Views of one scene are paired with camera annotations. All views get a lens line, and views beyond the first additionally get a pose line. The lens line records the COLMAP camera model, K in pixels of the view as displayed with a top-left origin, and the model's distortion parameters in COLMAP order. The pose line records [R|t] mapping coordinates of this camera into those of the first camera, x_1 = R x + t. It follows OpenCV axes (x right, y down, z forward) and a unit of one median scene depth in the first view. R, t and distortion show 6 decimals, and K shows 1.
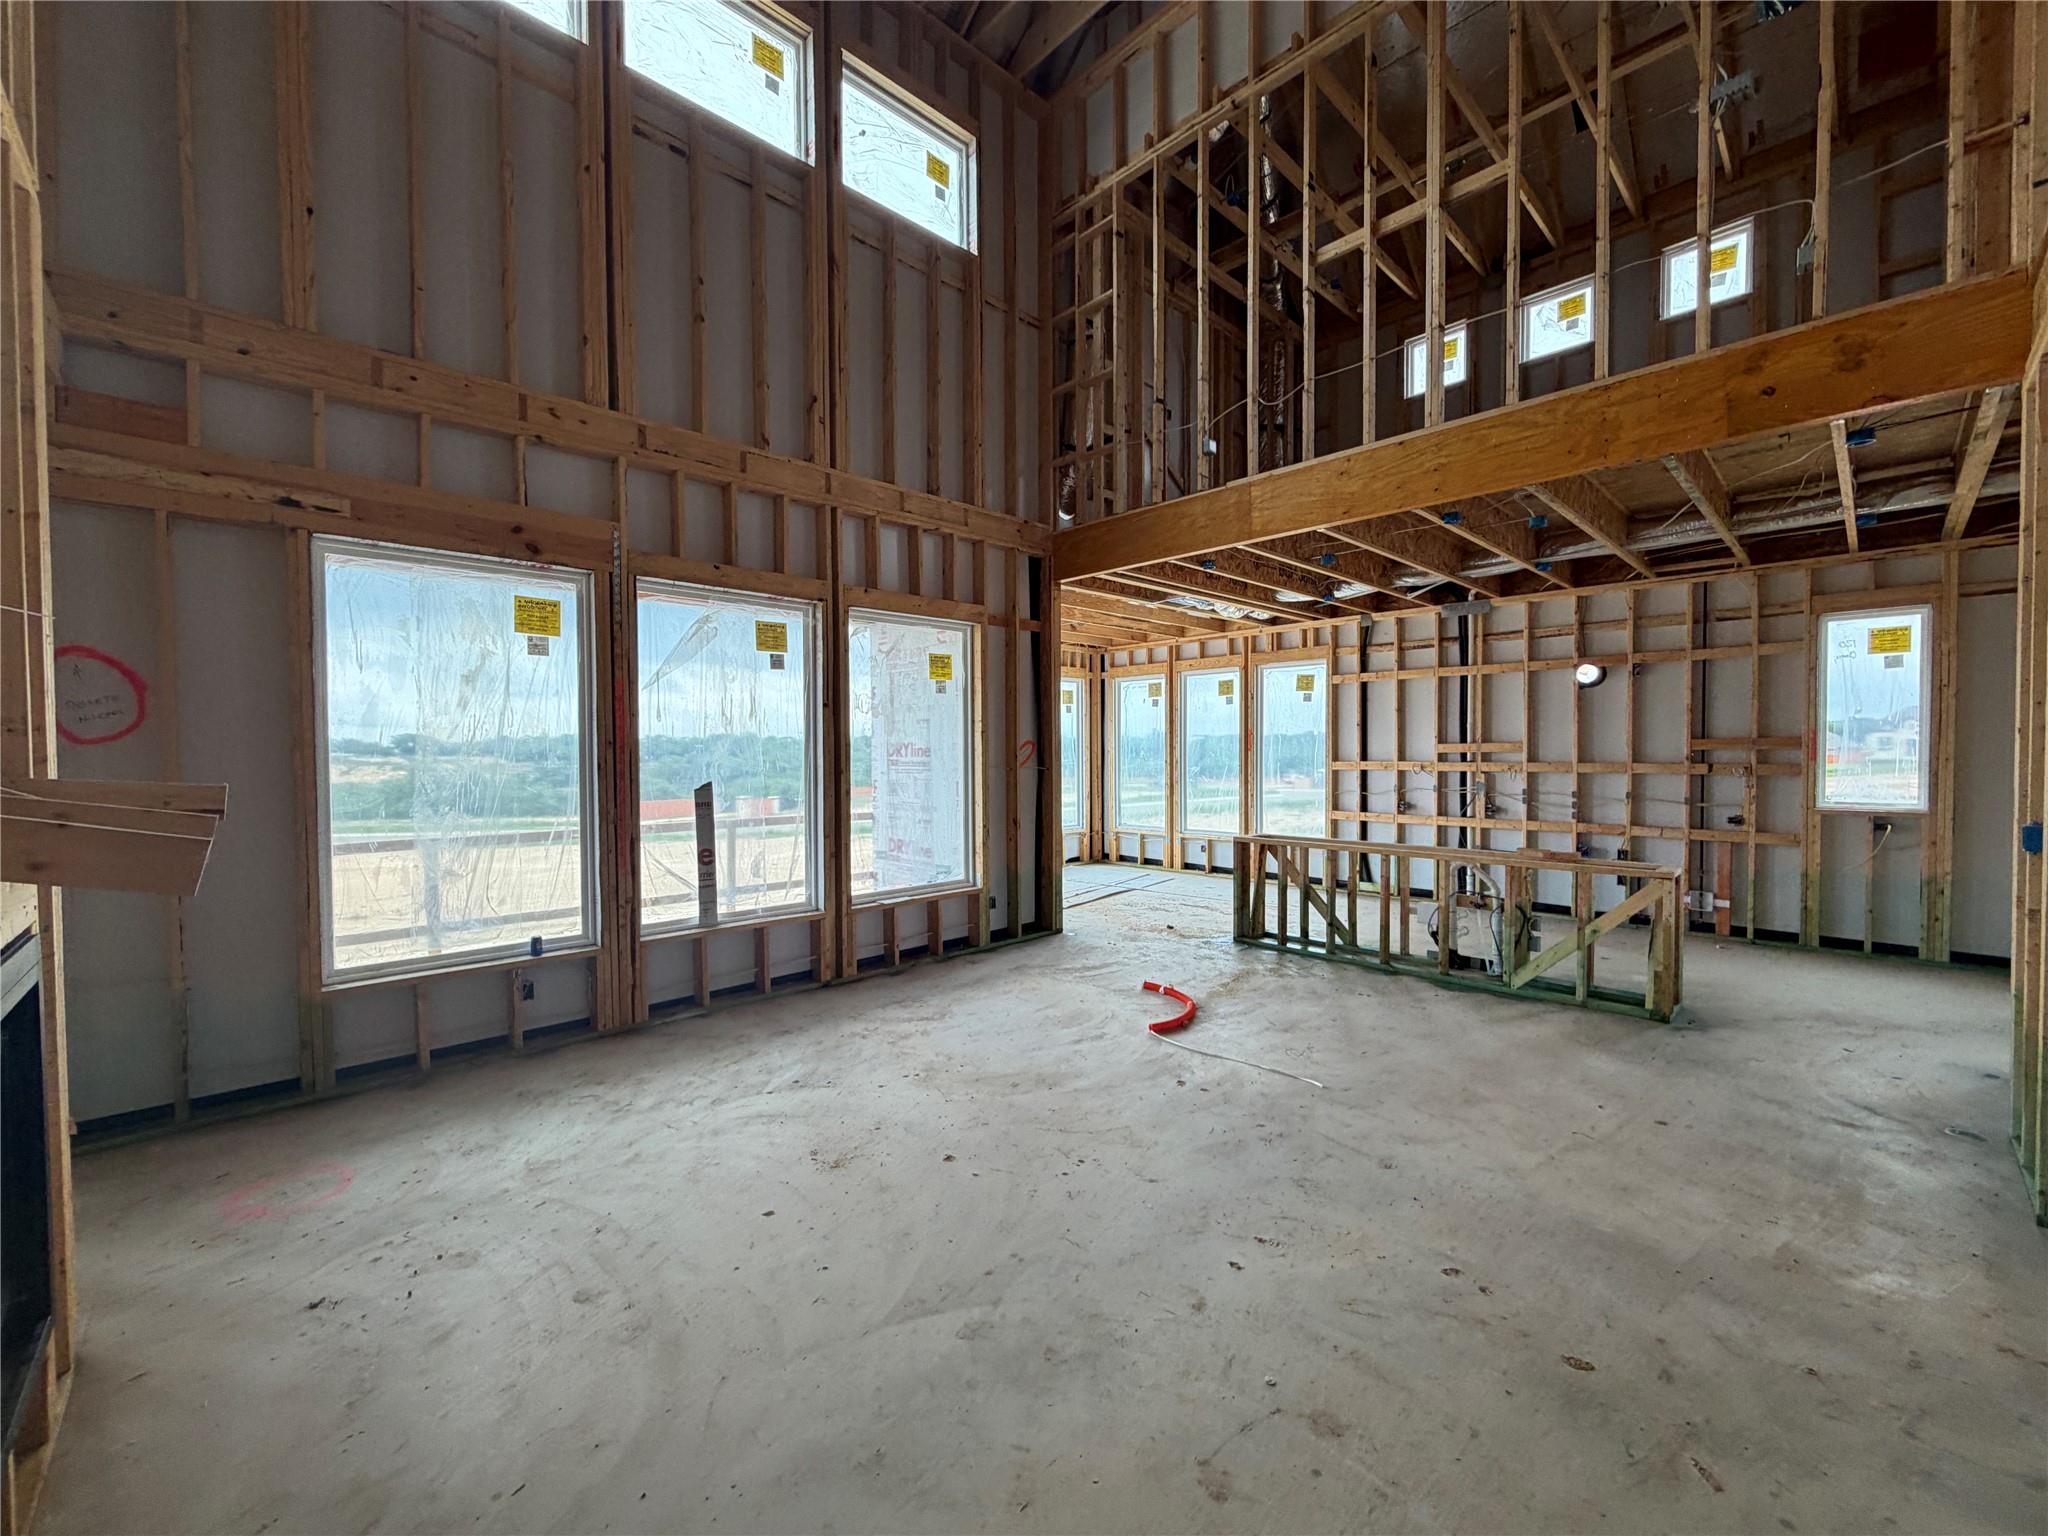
lens RADIAL K [[815.9, 0, 1019.6], [0, 815.9, 769.7], [0, 0, 1]] dist [-0.000092, -0.000096]
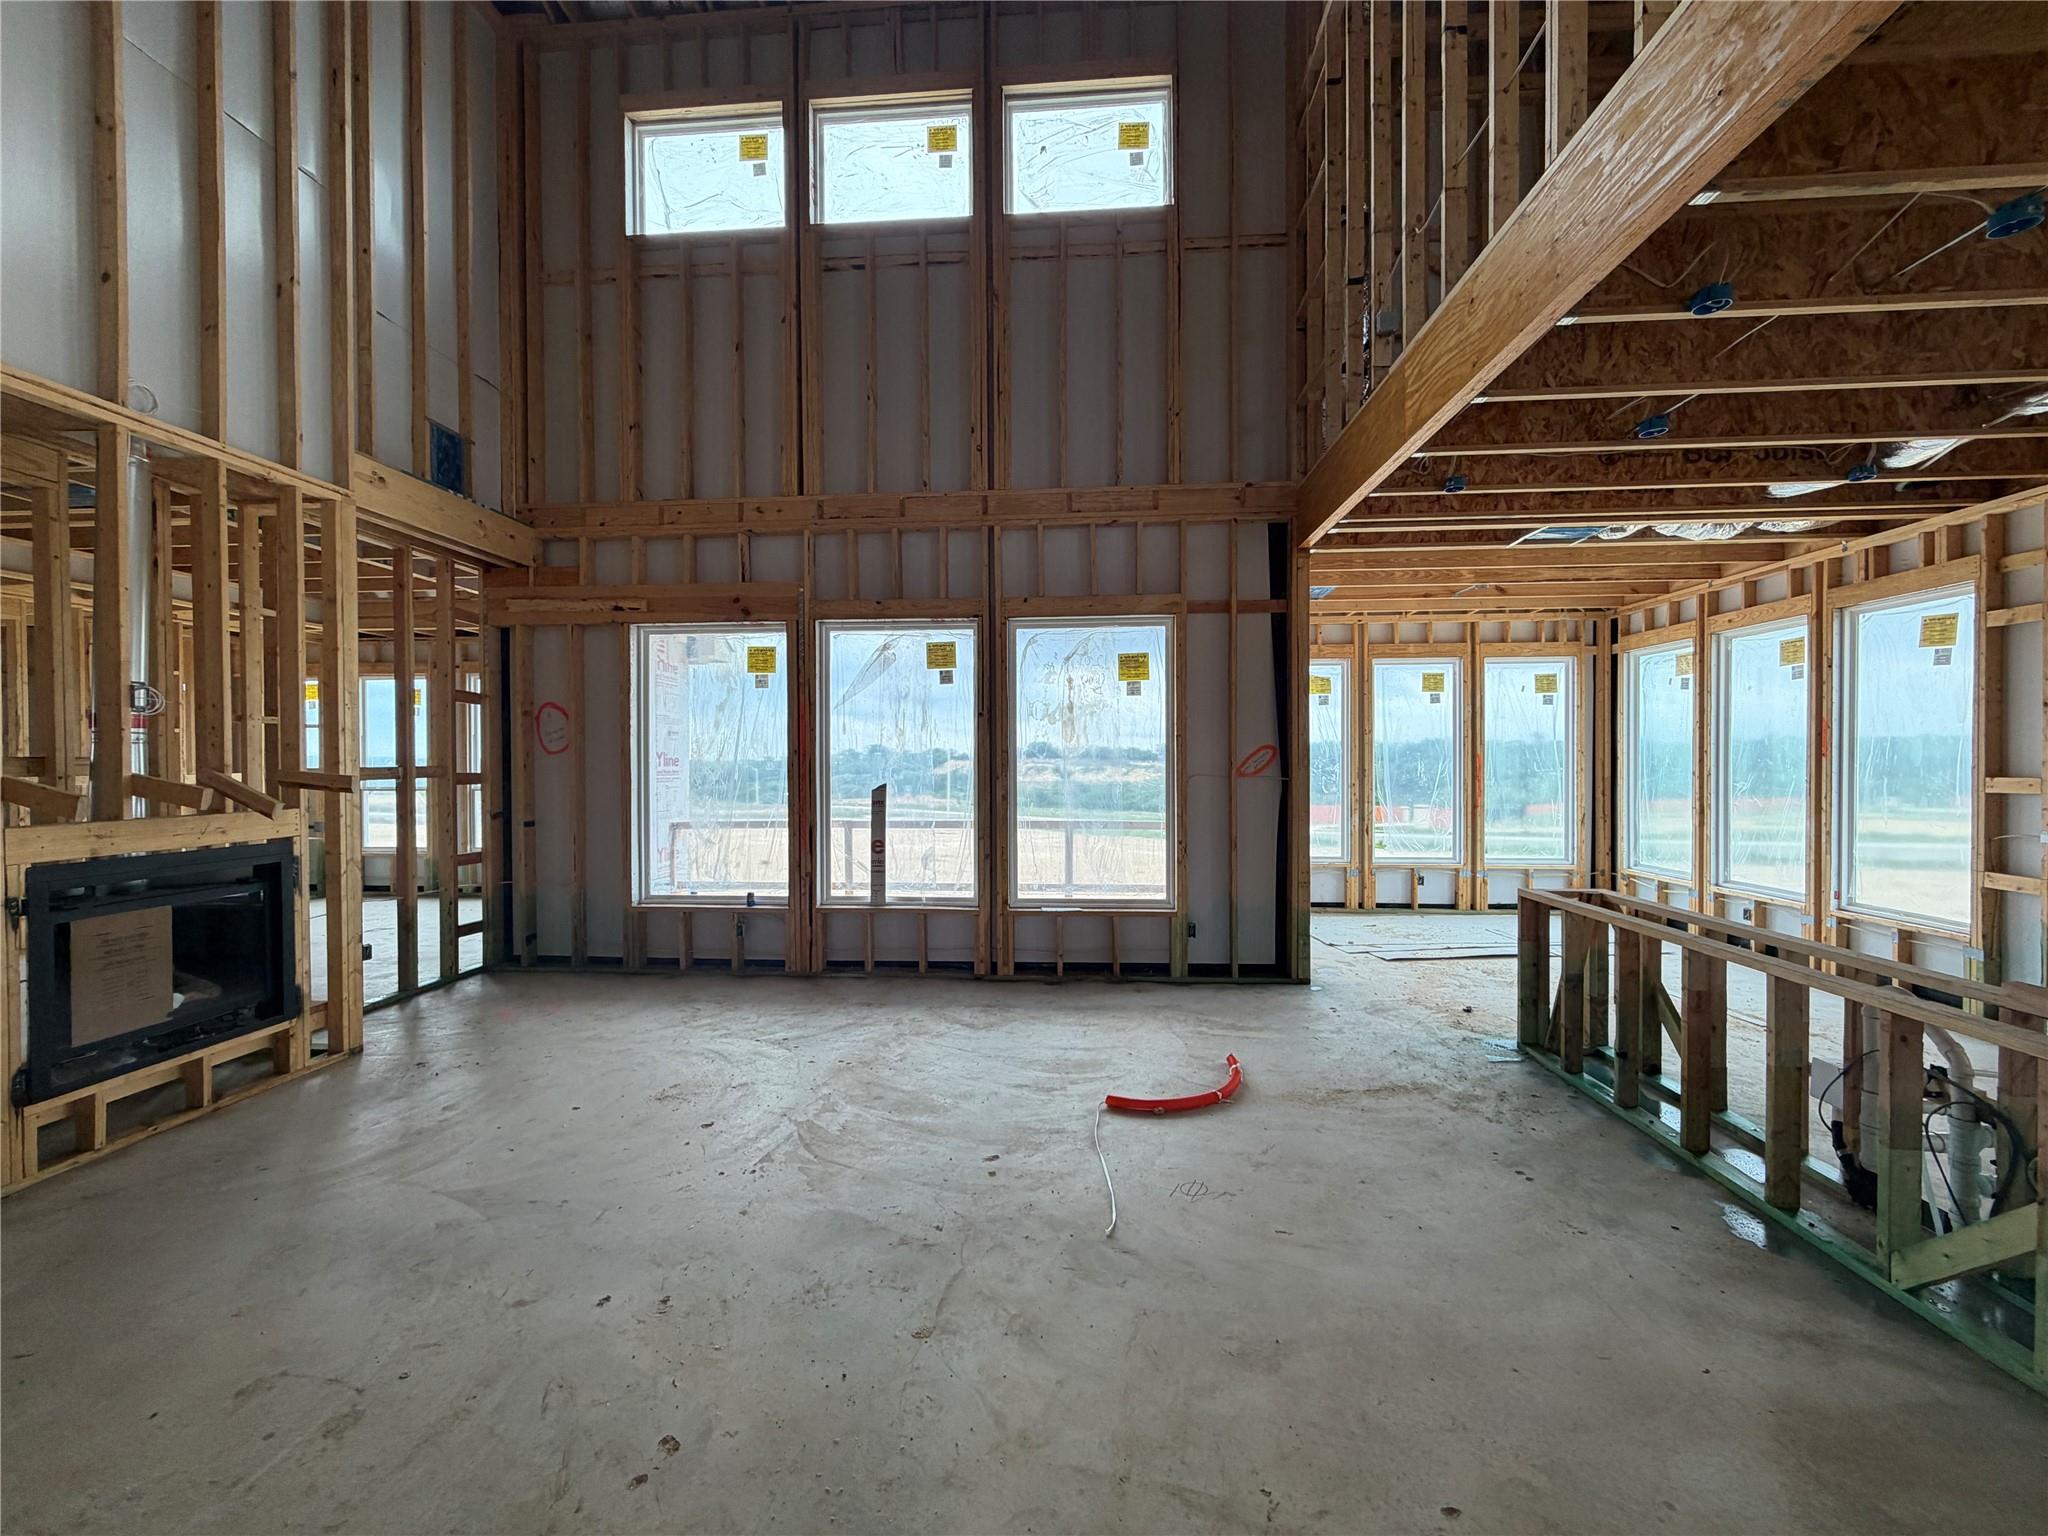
lens RADIAL K [[815.9, 0, 1019.6], [0, 815.9, 769.7], [0, 0, 1]] dist [-0.000092, -0.000096]
pose [[0.672506, 0.011006, -0.740010, 0.597510], [-0.015852, 0.999874, 0.000464, -0.008653], [0.739922, 0.011419, 0.672596, 0.330892]]
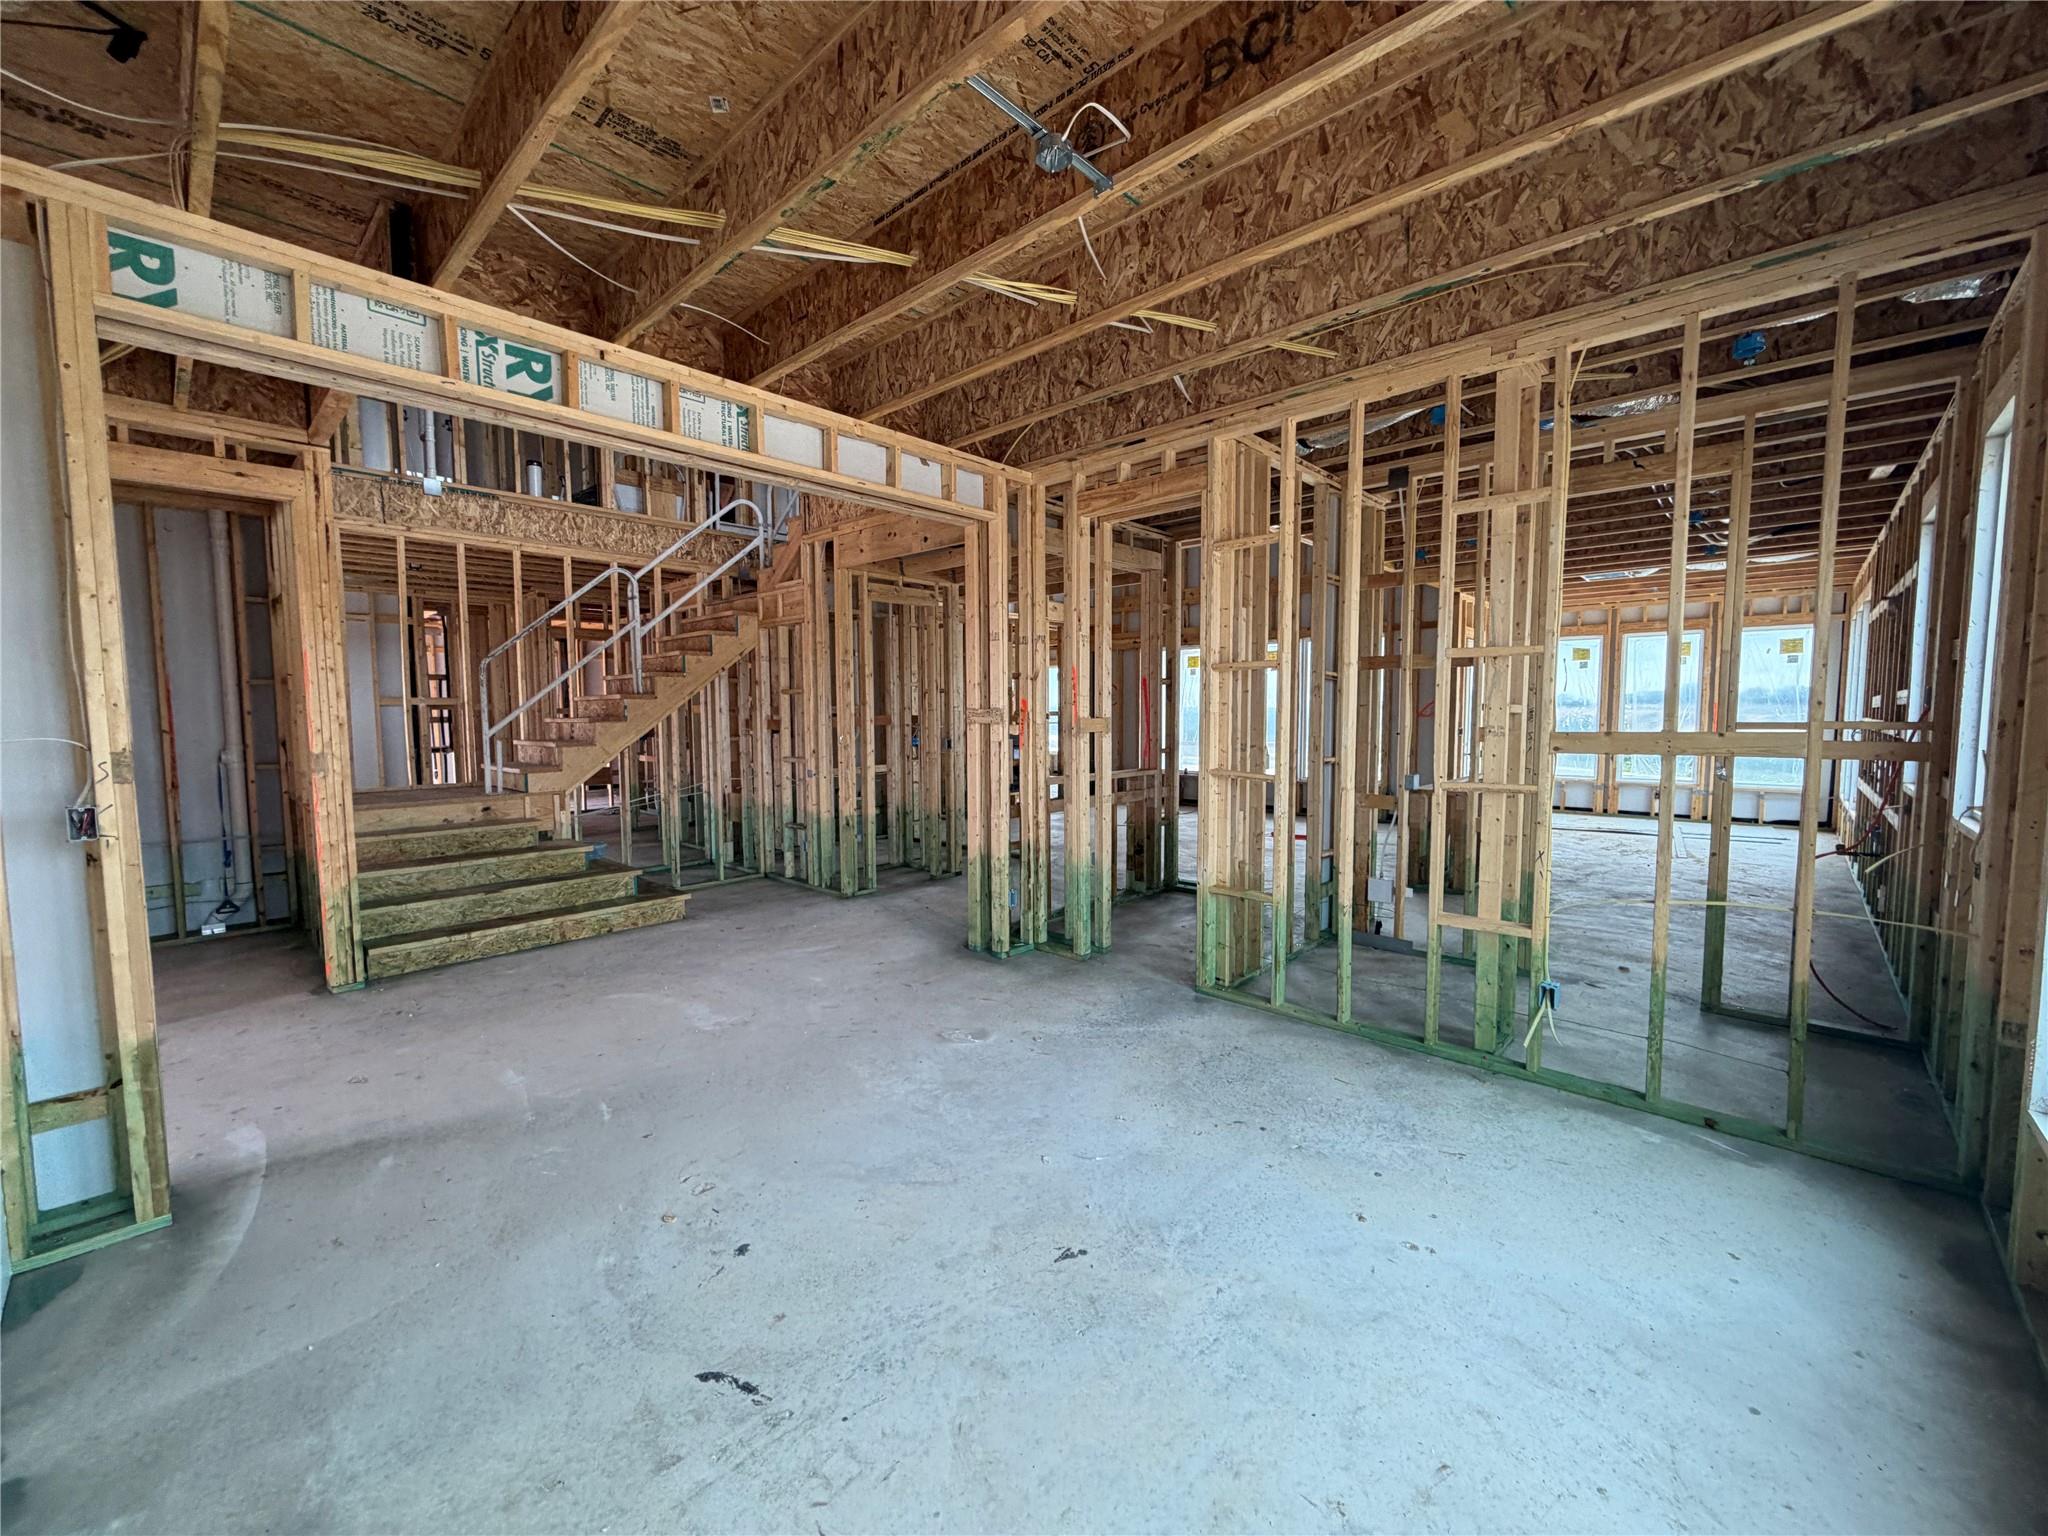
lens RADIAL K [[815.9, 0, 1019.6], [0, 815.9, 769.7], [0, 0, 1]] dist [-0.000092, -0.000096]
pose [[0.060217, 0.077069, -0.995206, 1.966487], [-0.016784, 0.996952, 0.076189, -0.010310], [0.998044, 0.012116, 0.061327, 0.156466]]
